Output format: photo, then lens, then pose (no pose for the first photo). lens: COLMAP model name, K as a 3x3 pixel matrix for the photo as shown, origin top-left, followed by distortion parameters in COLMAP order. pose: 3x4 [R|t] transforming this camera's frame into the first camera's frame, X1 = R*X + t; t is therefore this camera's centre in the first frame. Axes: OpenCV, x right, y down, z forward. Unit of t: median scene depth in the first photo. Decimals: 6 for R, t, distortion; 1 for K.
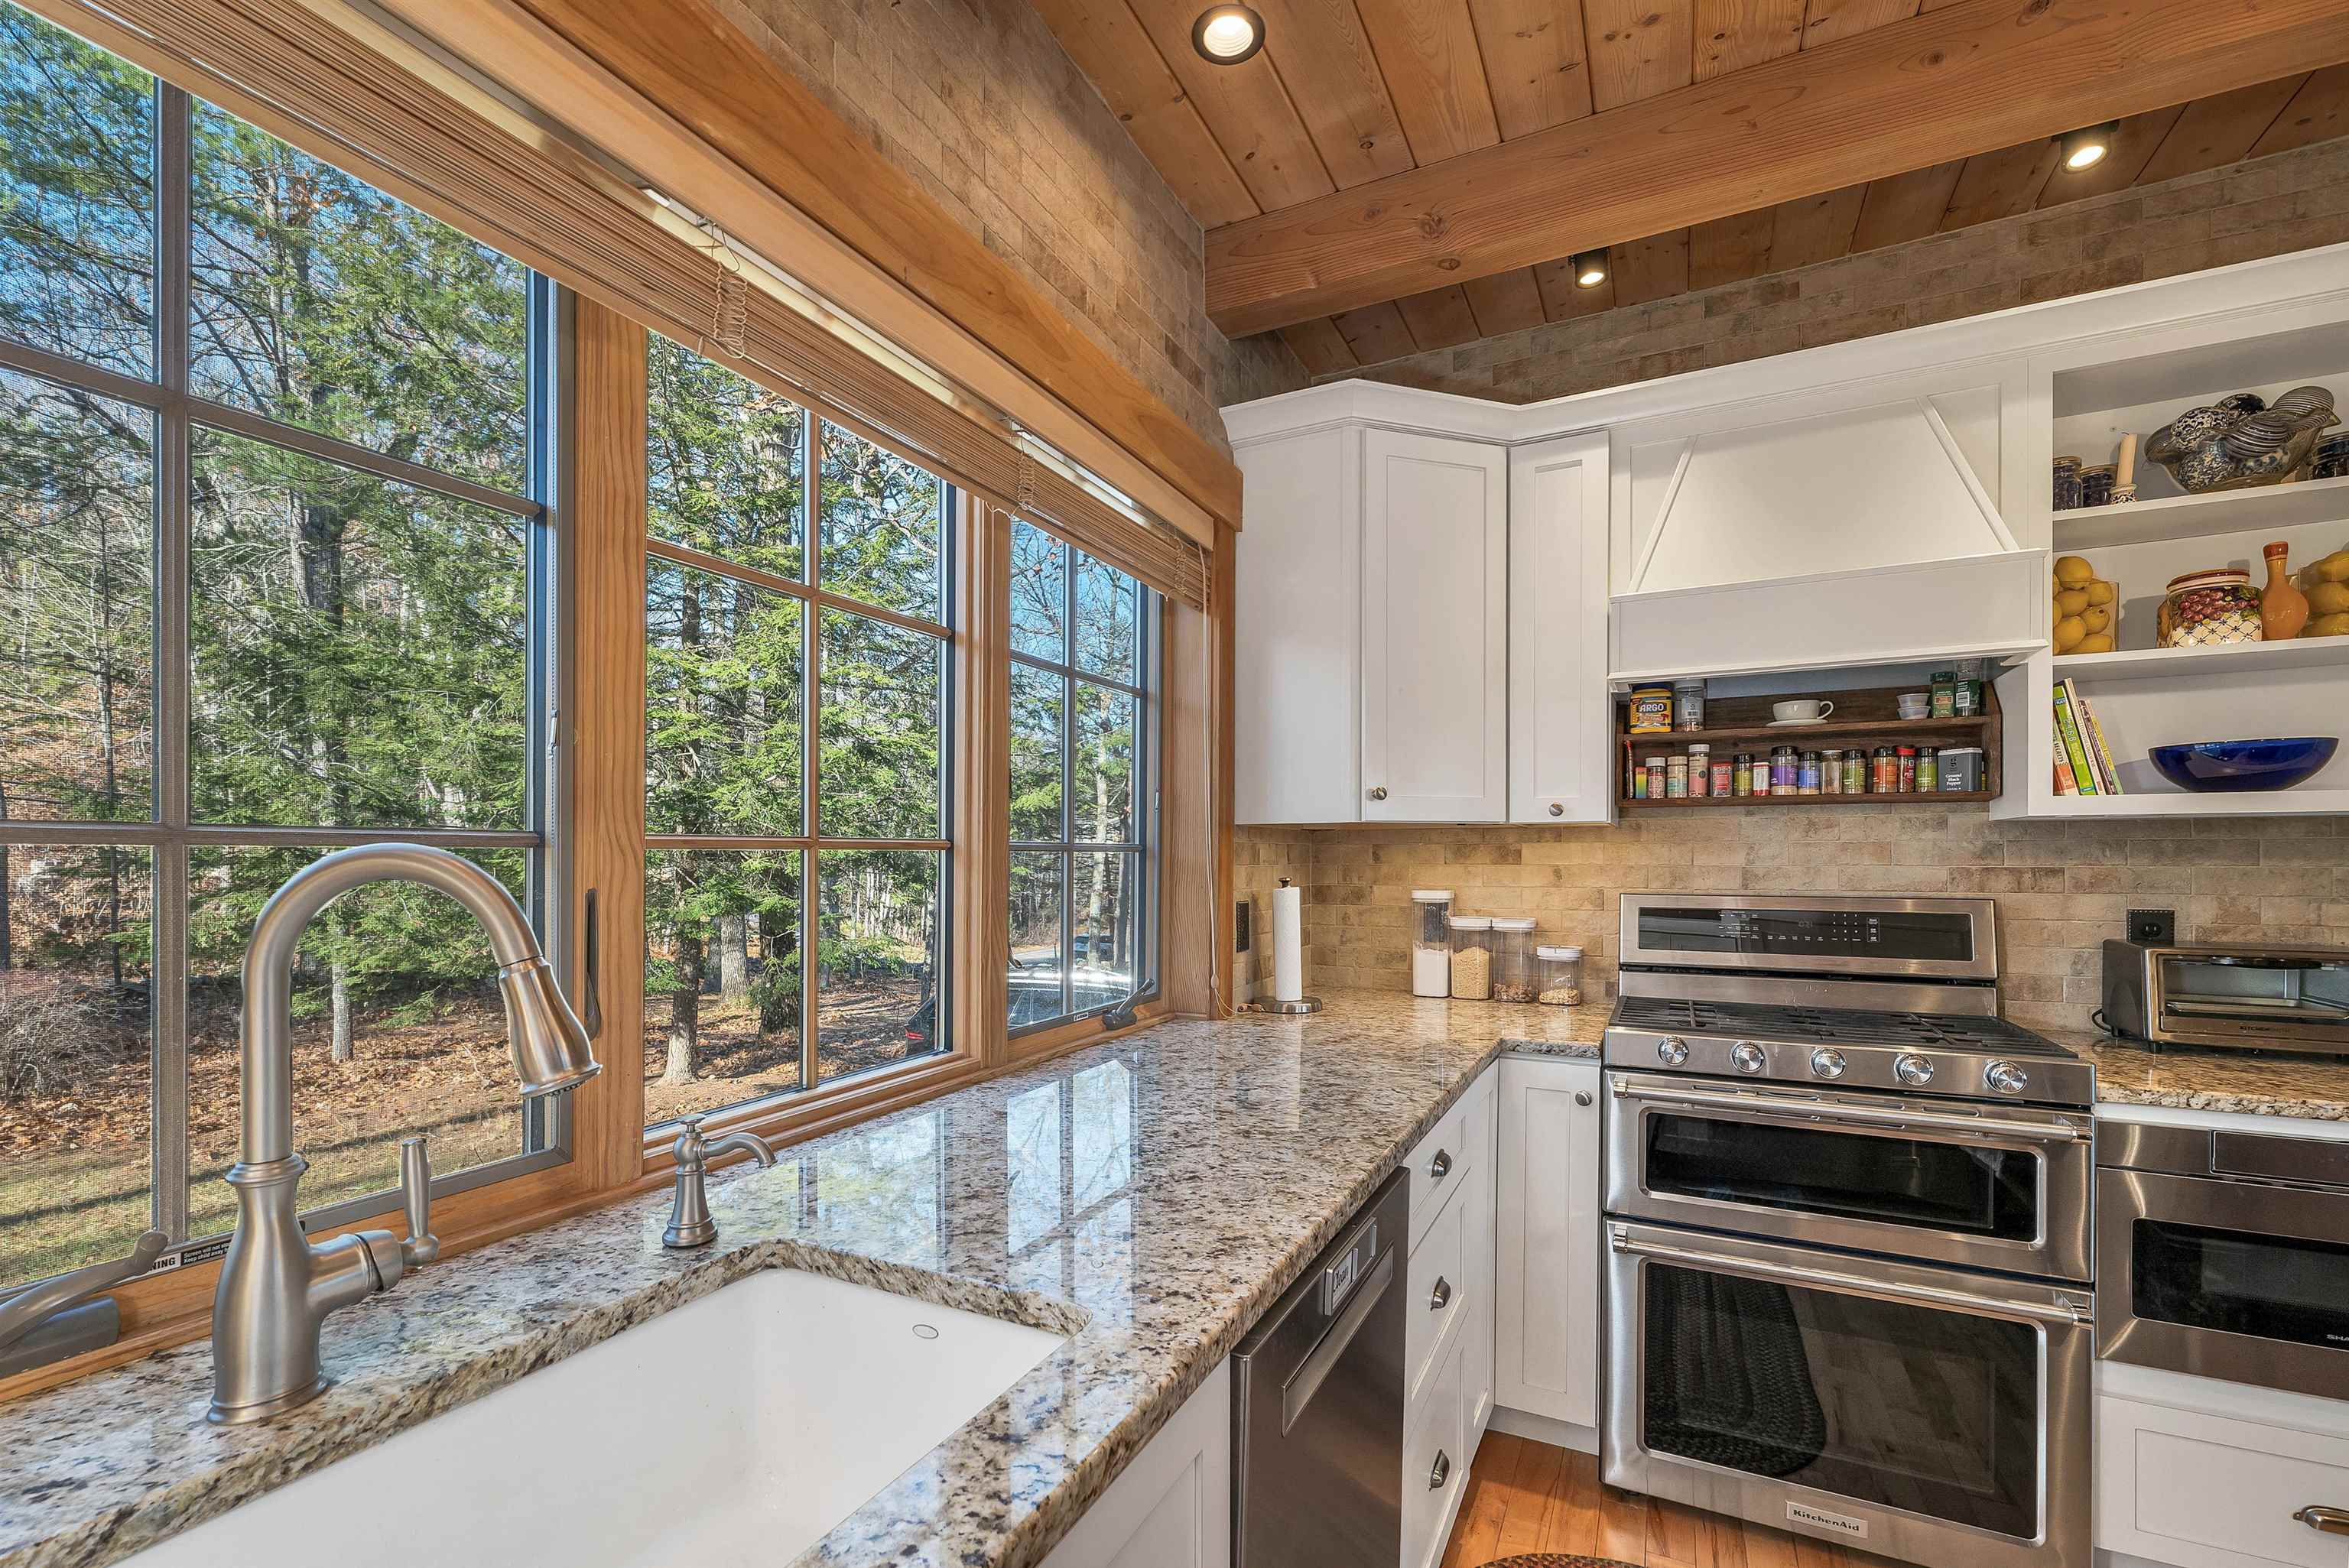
lens RADIAL K [[987.5, 0, 1152.8], [0, 987.5, 852.3], [0, 0, 1]] dist [0.000140, 0.000801]
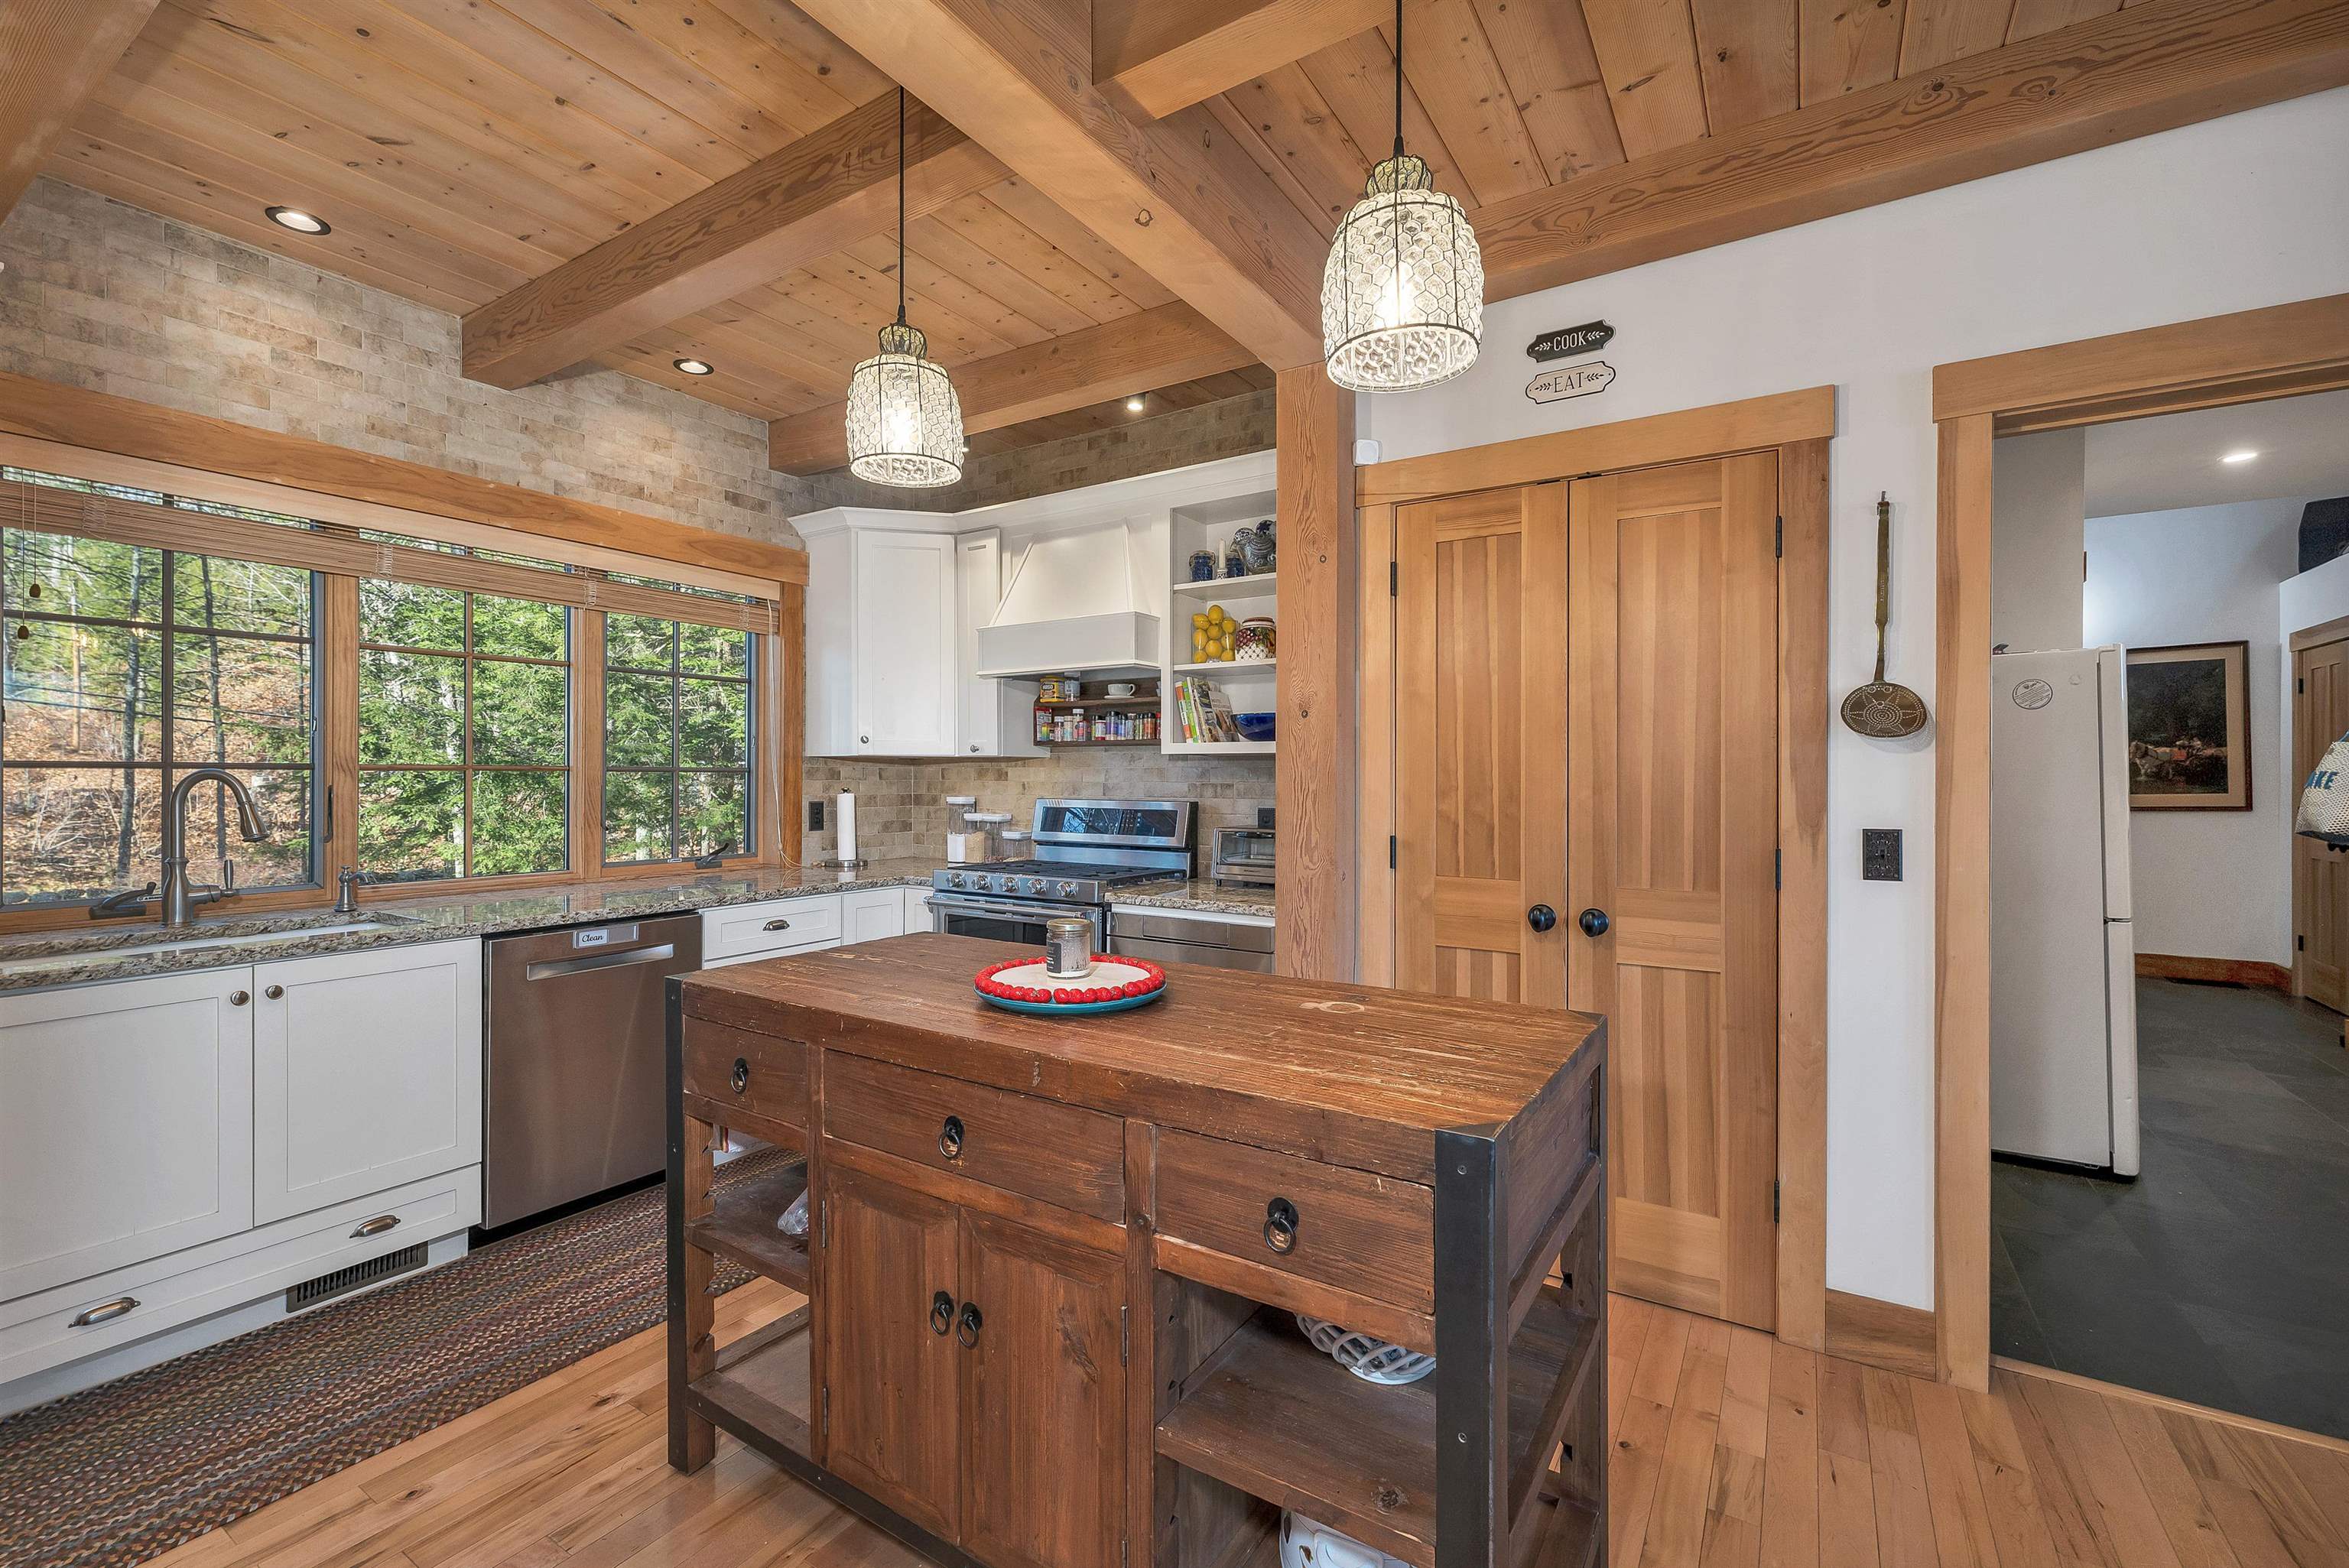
lens RADIAL K [[987.5, 0, 1183.6], [0, 987.5, 779.8], [0, 0, 1]] dist [0.000140, 0.000801]
pose [[0.994812, 0.003844, -0.101660, 0.941114], [-0.002995, 0.999959, 0.008502, -0.005020], [0.101688, -0.008153, 0.994783, -0.666613]]
